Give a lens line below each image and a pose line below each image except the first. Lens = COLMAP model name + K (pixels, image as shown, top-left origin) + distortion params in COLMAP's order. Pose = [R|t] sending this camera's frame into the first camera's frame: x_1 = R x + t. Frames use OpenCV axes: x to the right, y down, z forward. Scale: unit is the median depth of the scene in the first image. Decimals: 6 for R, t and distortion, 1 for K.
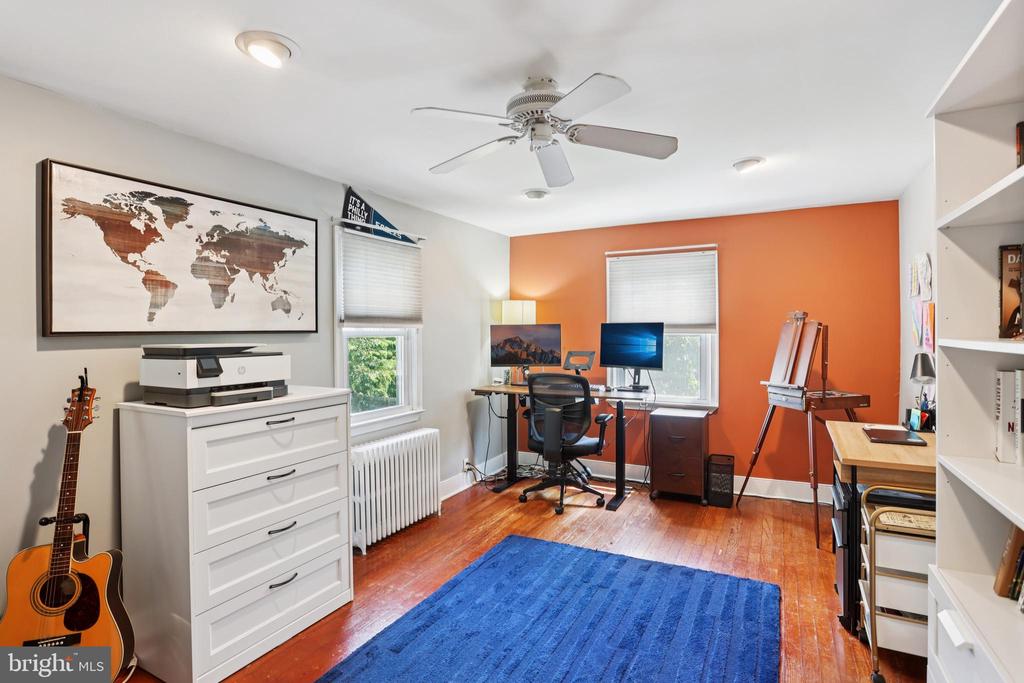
lens RADIAL K [[521.0, 0, 502.9], [0, 521.0, 330.2], [0, 0, 1]] dist [-0.078281, 0.049873]
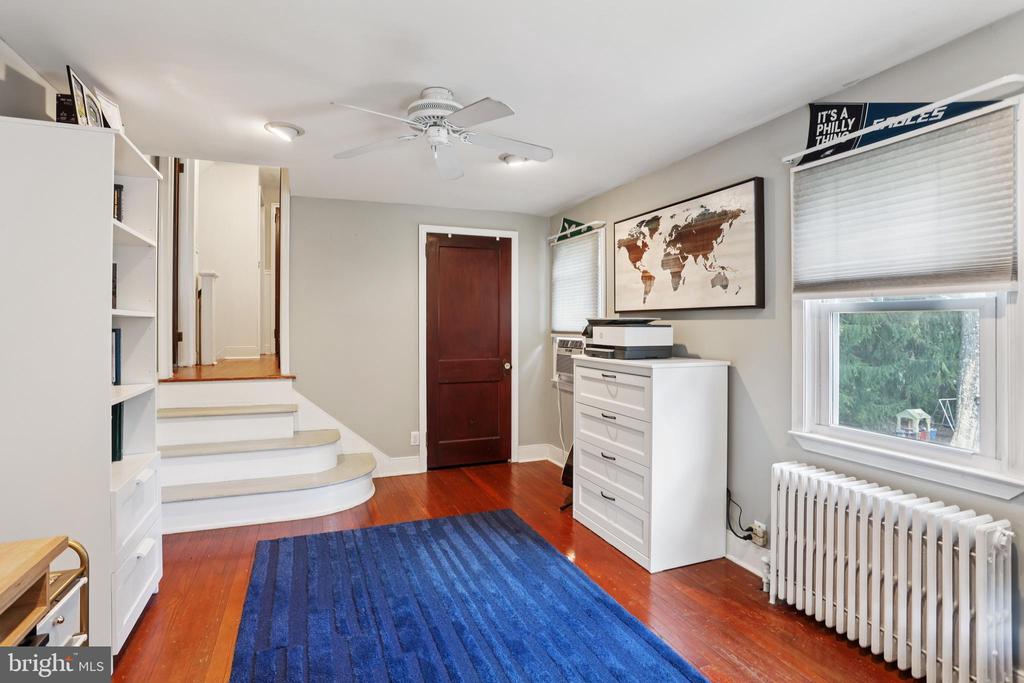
lens RADIAL K [[521.0, 0, 502.9], [0, 521.0, 330.2], [0, 0, 1]] dist [-0.078281, 0.049873]
pose [[-0.651651, 0.012861, -0.758410, 0.691371], [0.002170, 0.999884, 0.015091, 0.034724], [0.758516, 0.008188, -0.651603, 1.505532]]
